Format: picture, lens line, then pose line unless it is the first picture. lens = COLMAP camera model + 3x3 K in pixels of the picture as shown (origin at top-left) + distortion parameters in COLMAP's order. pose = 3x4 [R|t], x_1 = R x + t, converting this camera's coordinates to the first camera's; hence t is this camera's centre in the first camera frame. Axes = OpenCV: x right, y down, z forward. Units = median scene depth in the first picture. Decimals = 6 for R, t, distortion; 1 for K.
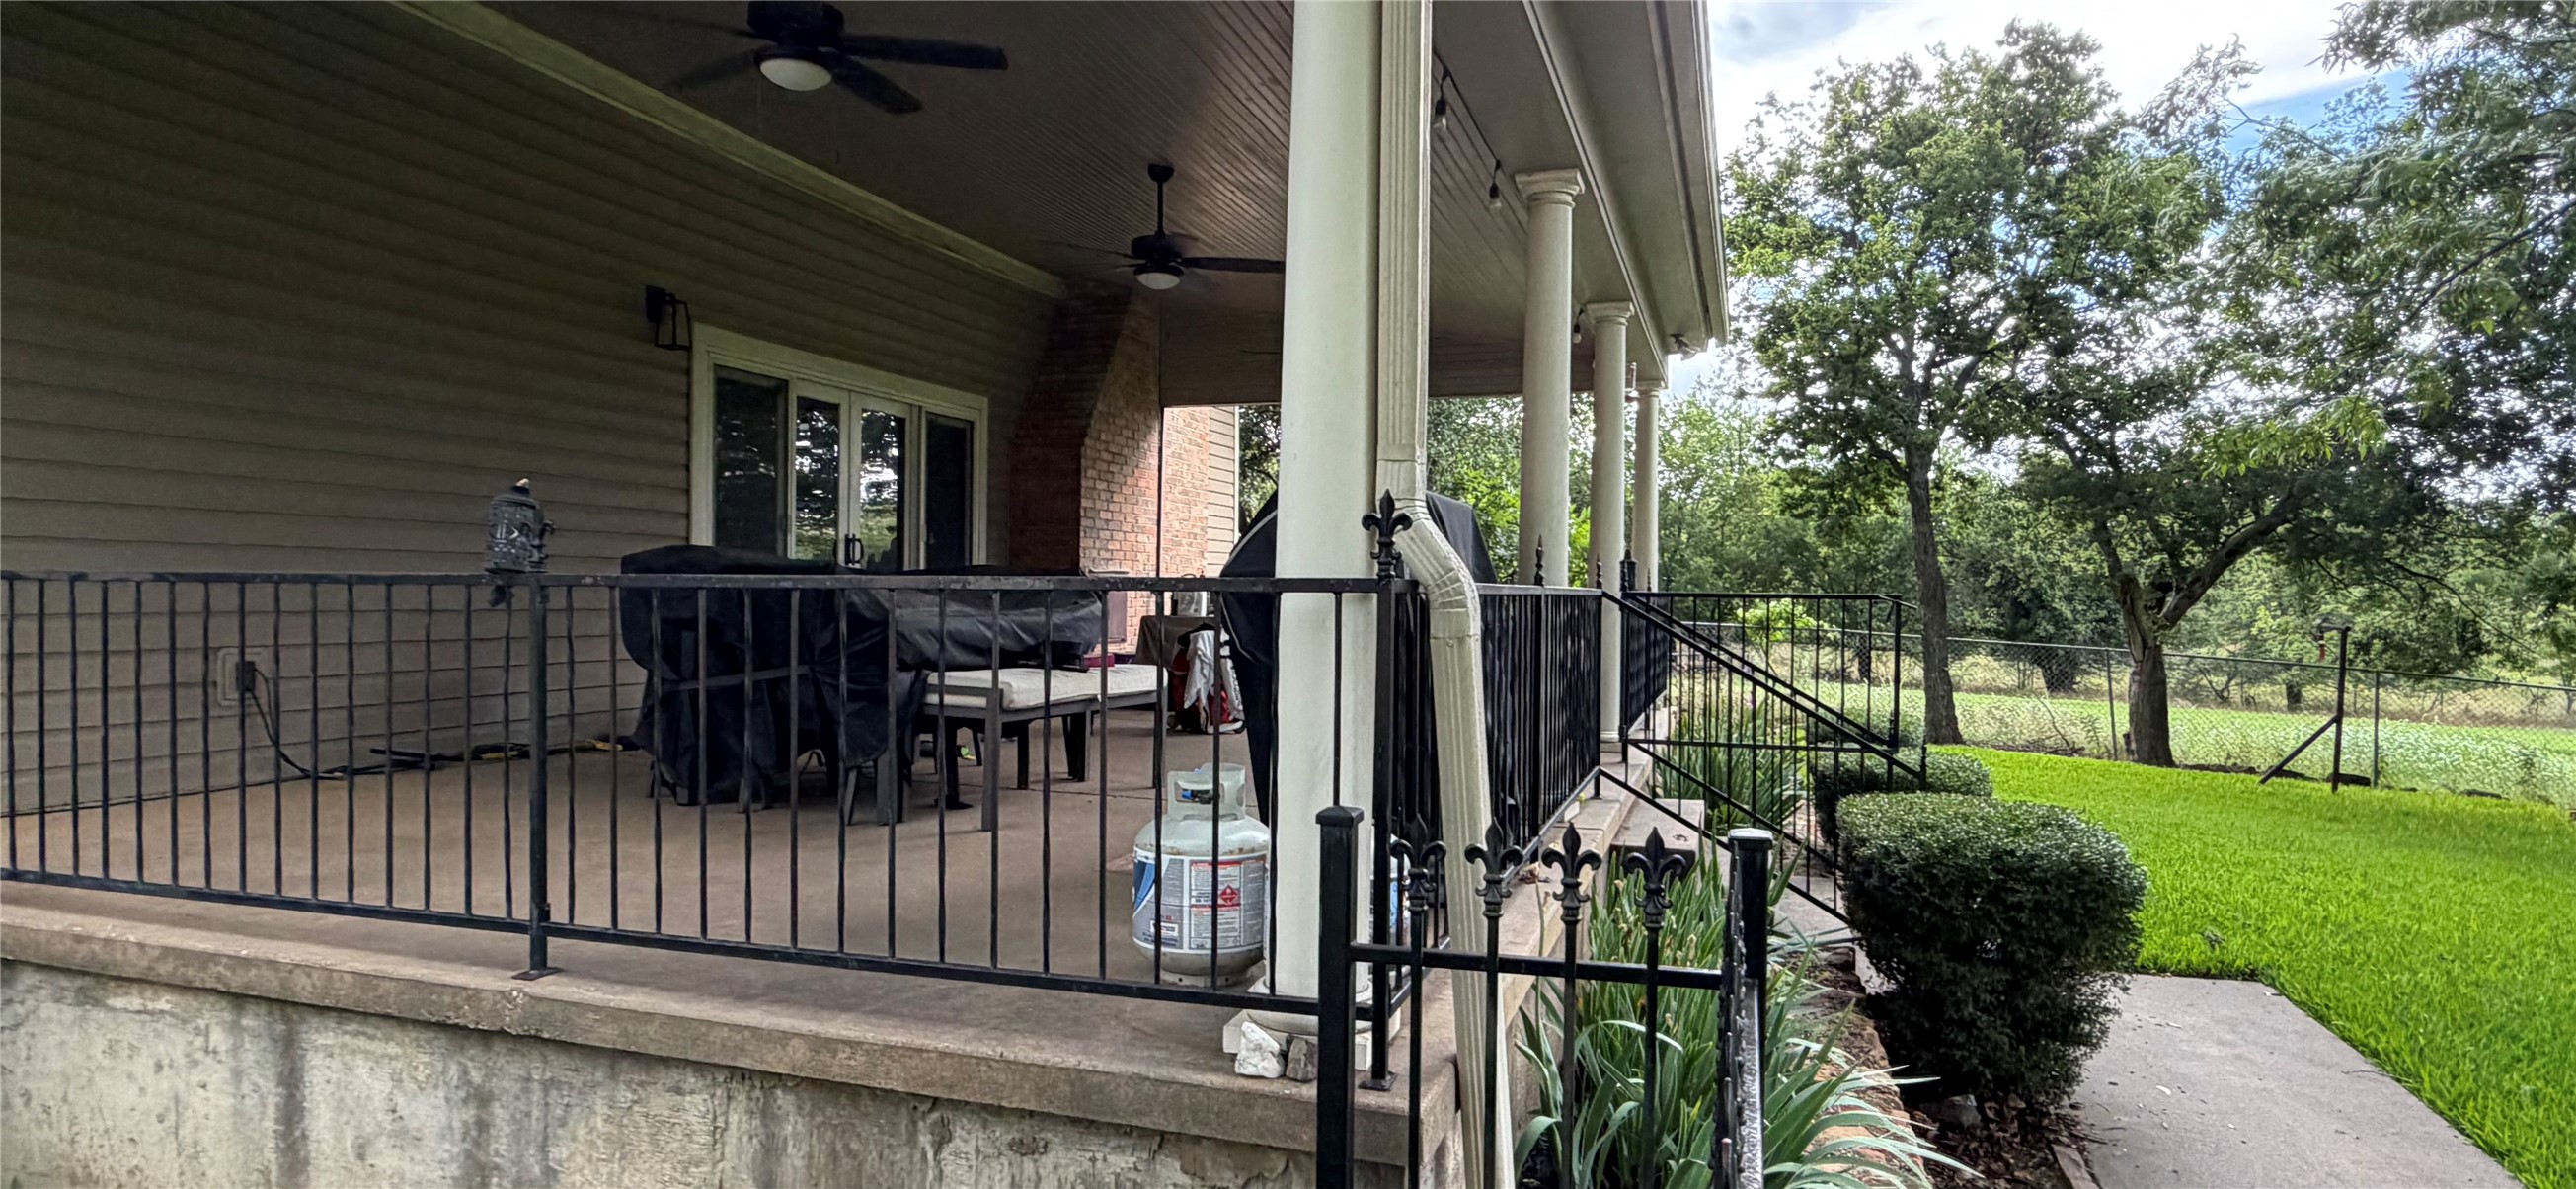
lens RADIAL K [[1451.1, 0, 1244.3], [0, 1451.1, 603.5], [0, 0, 1]] dist [-0.017272, -0.000488]
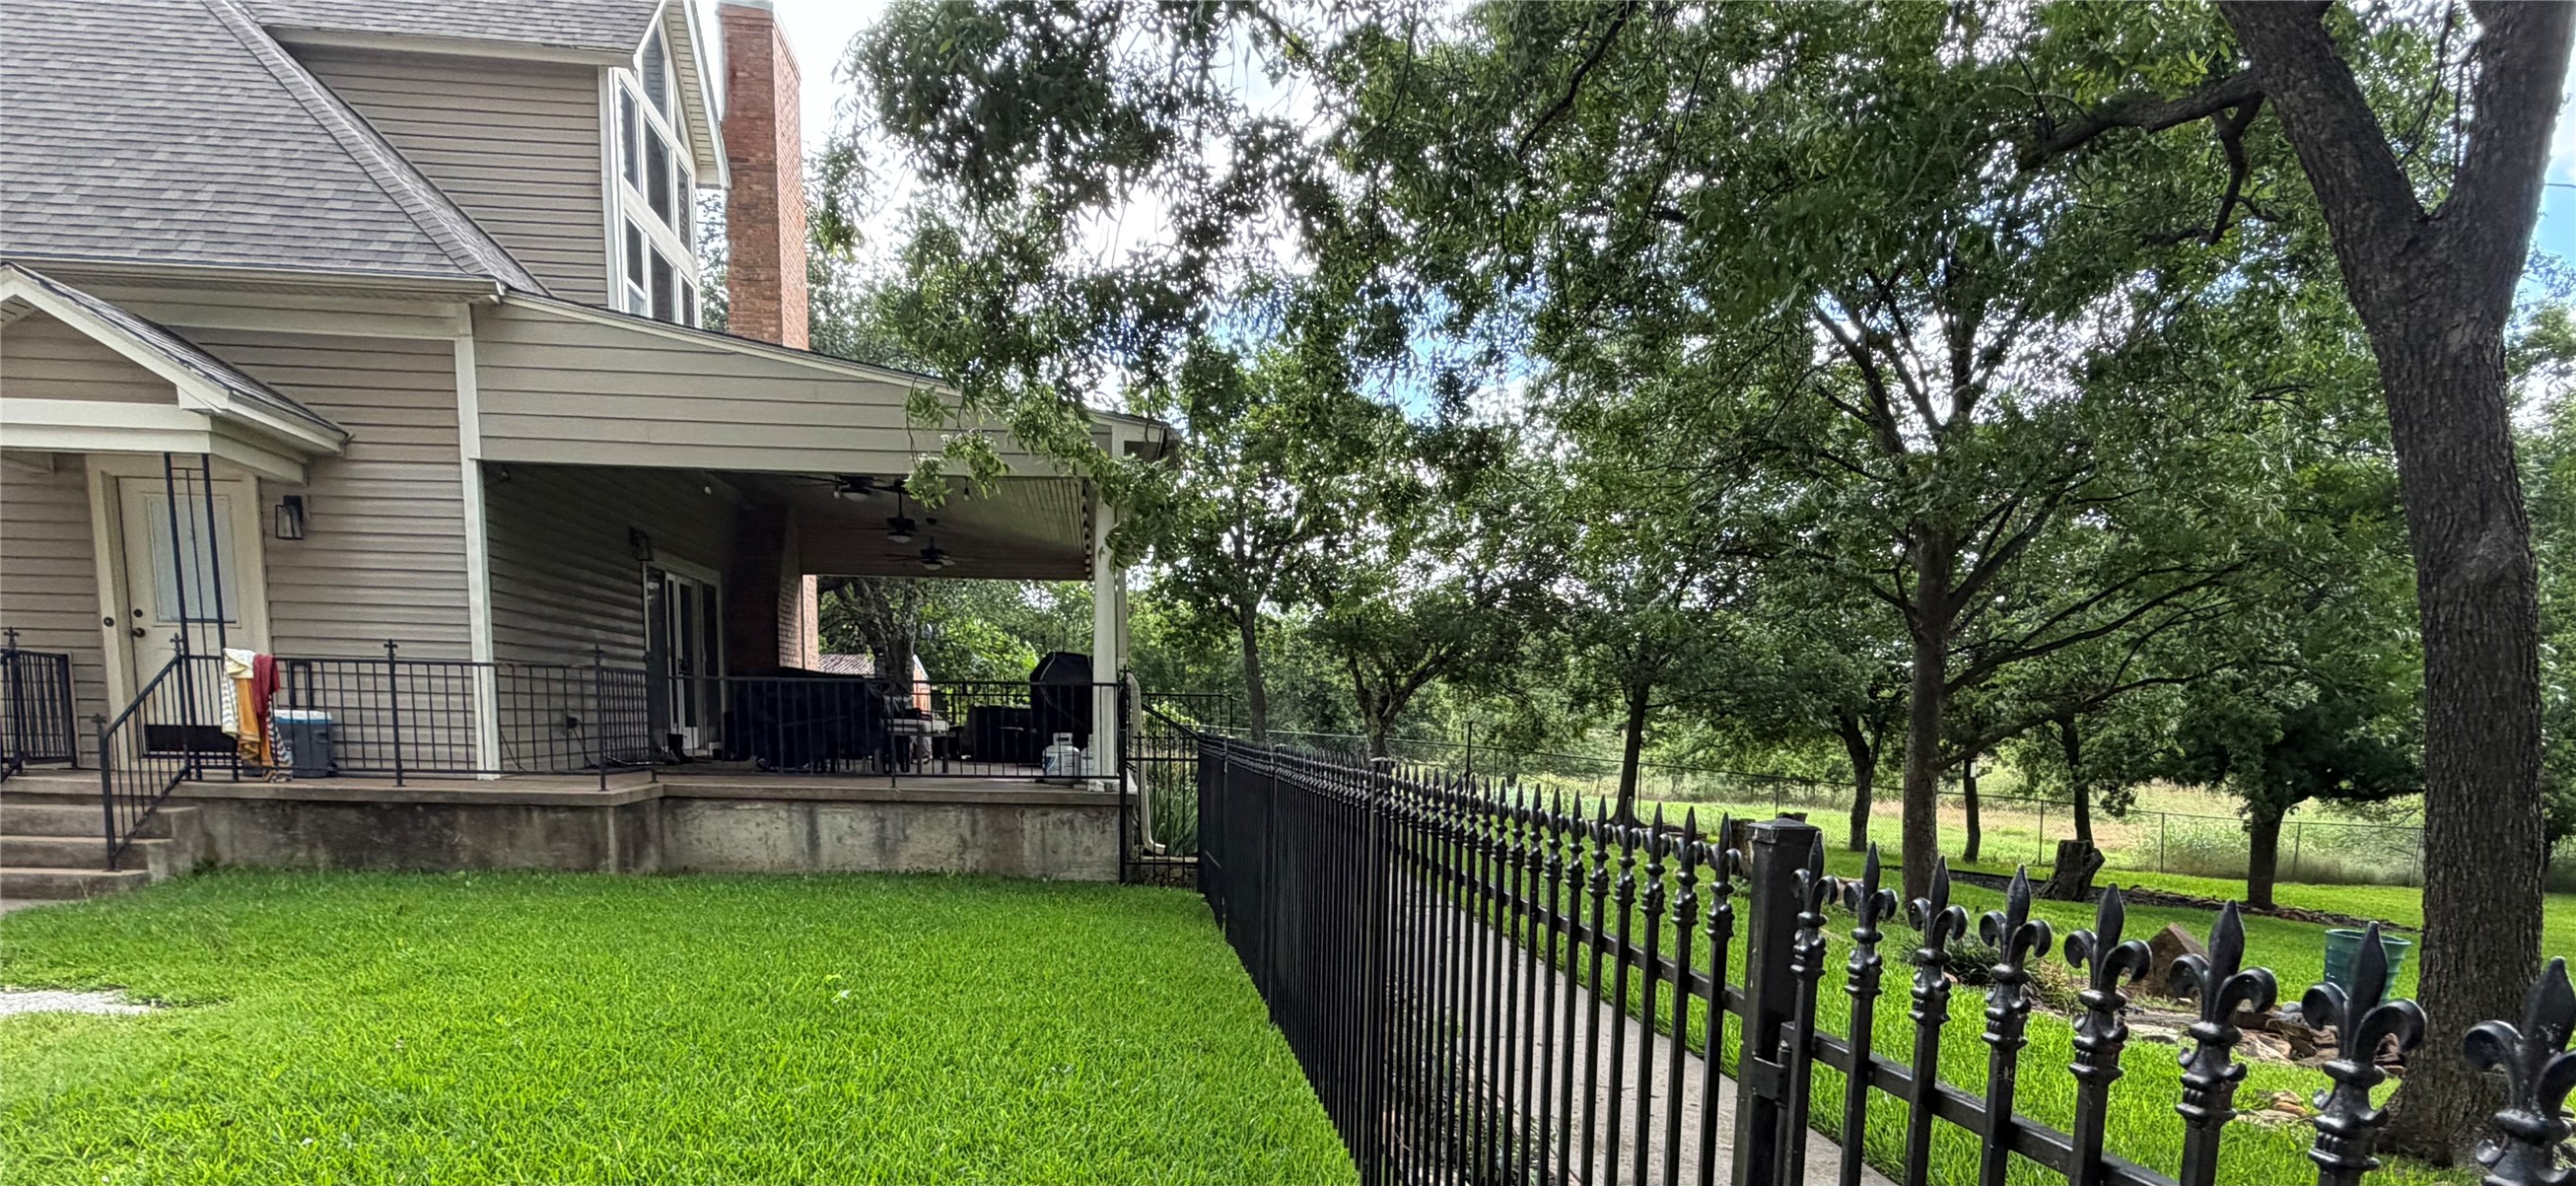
lens RADIAL K [[1450.9, 0, 1244.3], [0, 1450.9, 602.0], [0, 0, 1]] dist [-0.017272, -0.000488]
pose [[0.909066, 0.032936, 0.415348, -0.177550], [0.000791, 0.996733, -0.080769, 0.012169], [-0.416651, 0.073753, 0.906070, -0.399177]]
